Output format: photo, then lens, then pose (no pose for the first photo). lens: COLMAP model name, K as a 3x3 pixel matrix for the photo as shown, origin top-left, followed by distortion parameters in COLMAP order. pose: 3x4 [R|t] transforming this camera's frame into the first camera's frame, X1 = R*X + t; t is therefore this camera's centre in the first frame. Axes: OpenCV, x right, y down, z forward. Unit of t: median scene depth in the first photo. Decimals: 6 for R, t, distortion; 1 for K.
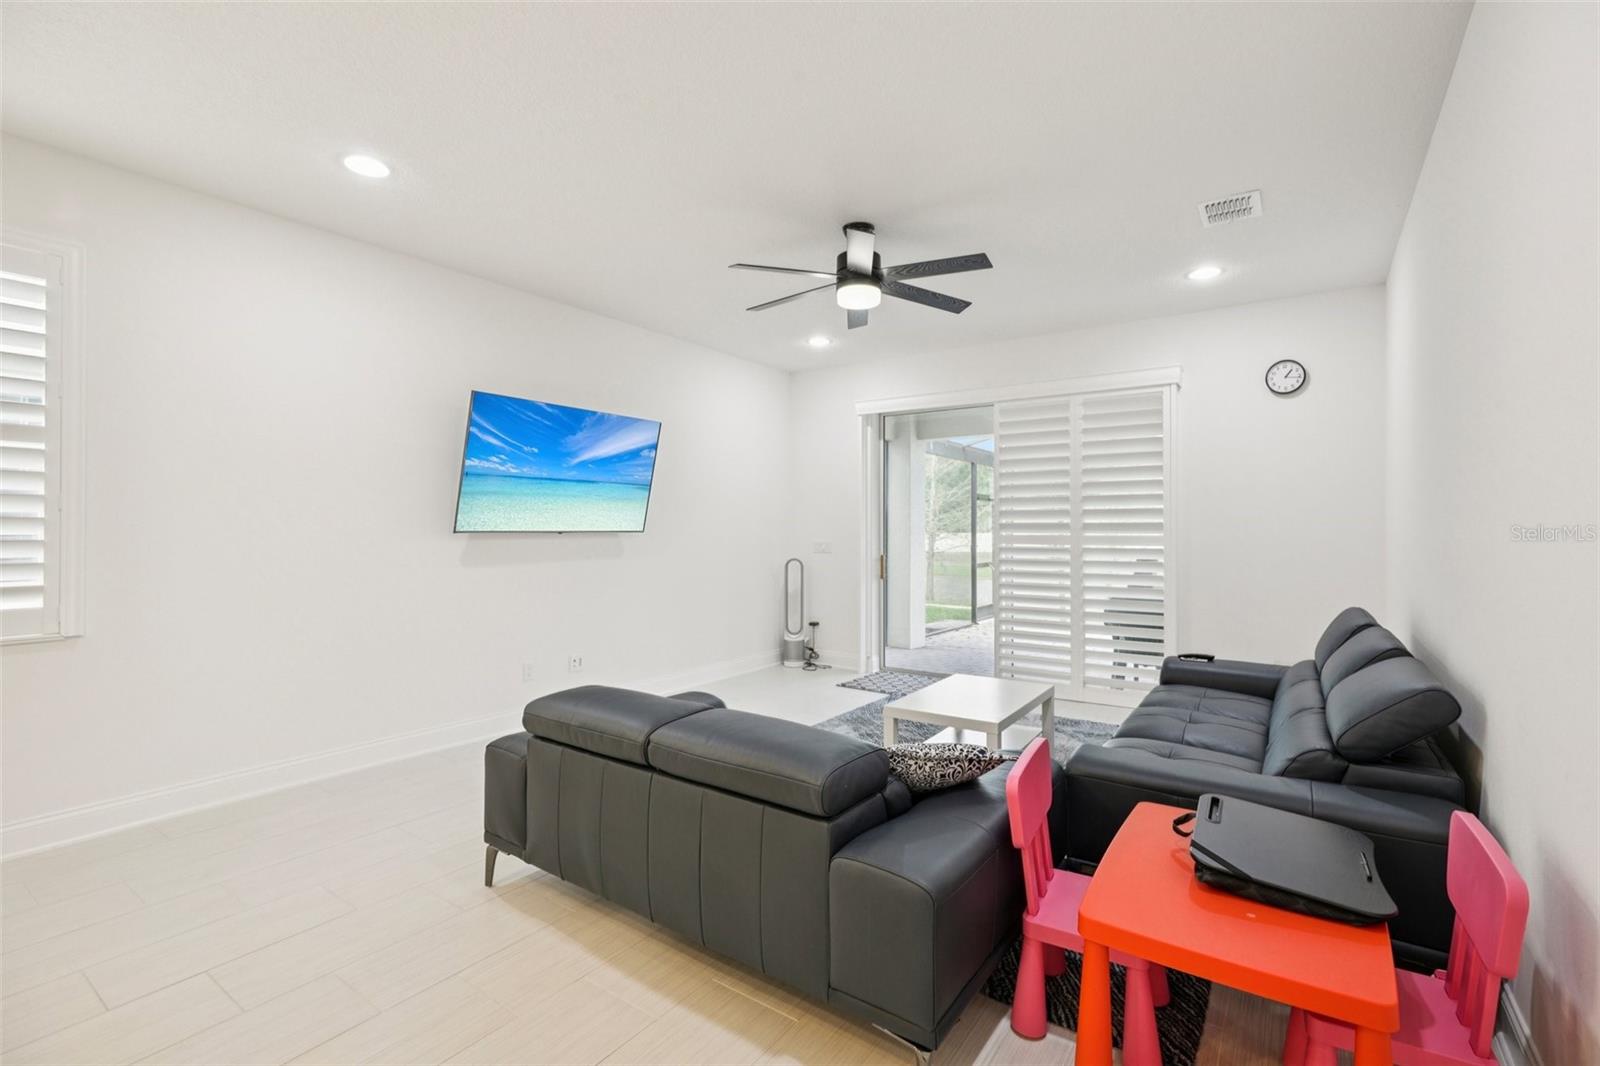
lens RADIAL K [[713.4, 0, 809.8], [0, 713.4, 529.1], [0, 0, 1]] dist [-0.000666, 0.001451]
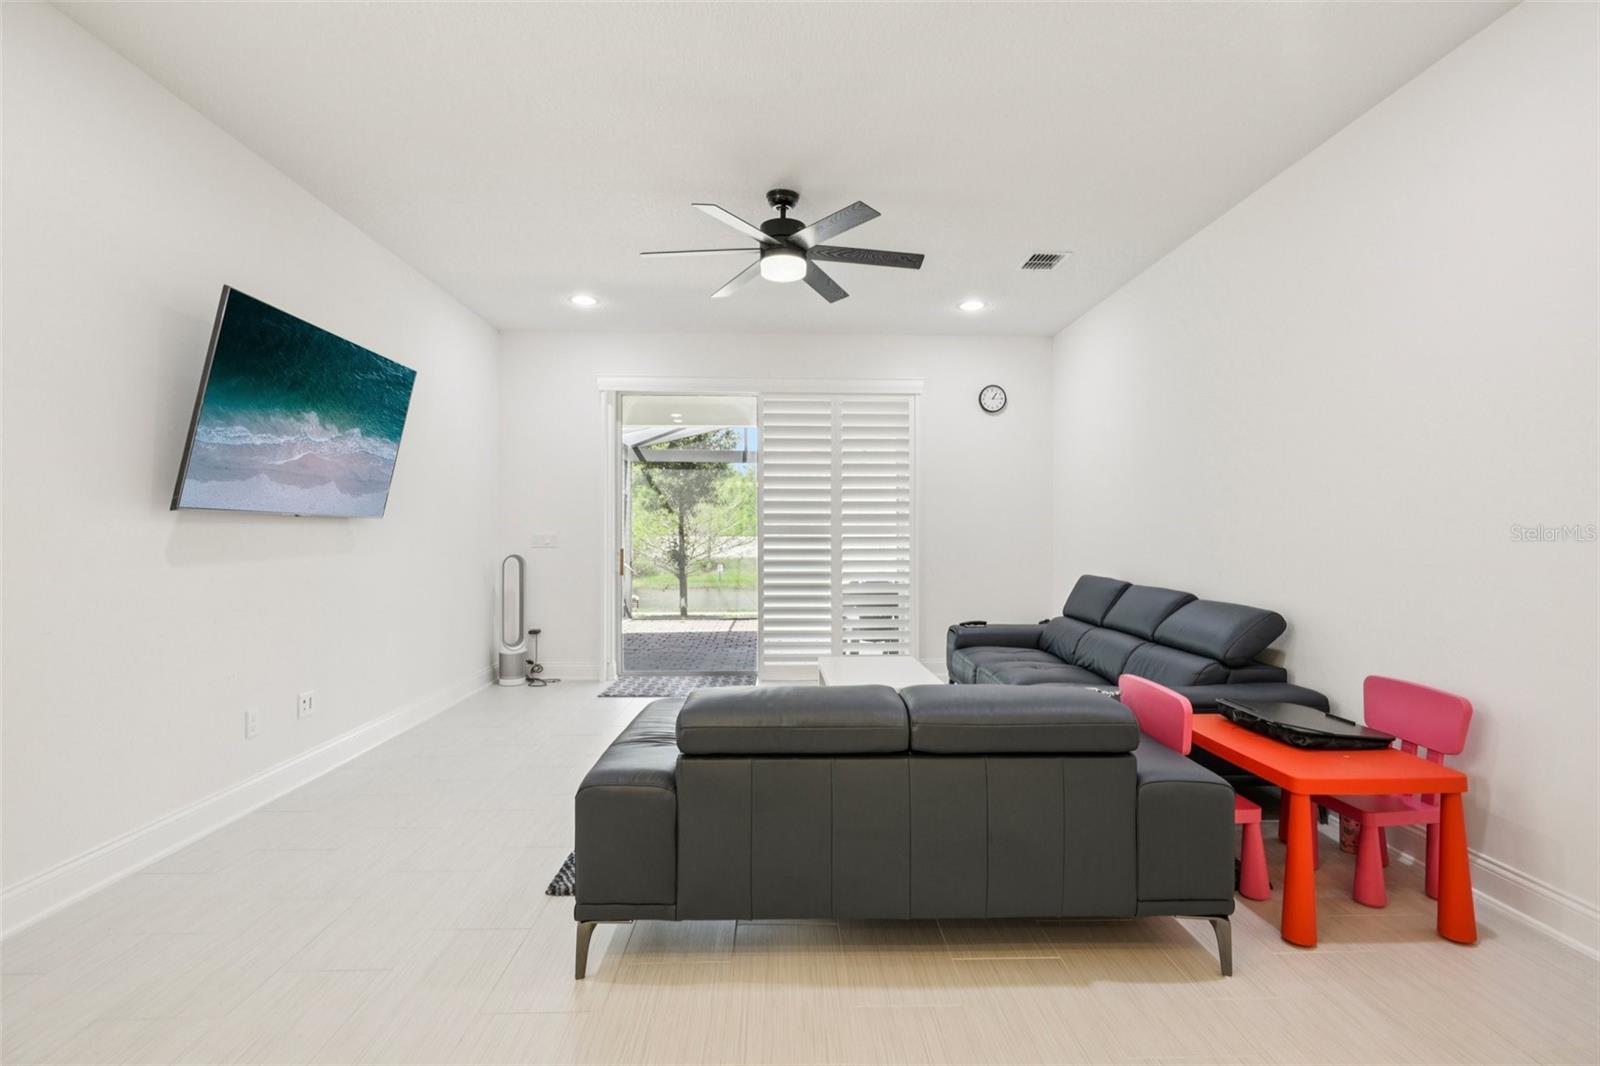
lens RADIAL K [[758.0, 0, 805.9], [0, 758.0, 535.5], [0, 0, 1]] dist [-0.000436, 0.000370]
pose [[0.800127, -0.002341, 0.599826, -0.371323], [-0.000269, 0.999991, 0.004261, 0.020359], [-0.599831, -0.003571, 0.800119, 0.120535]]
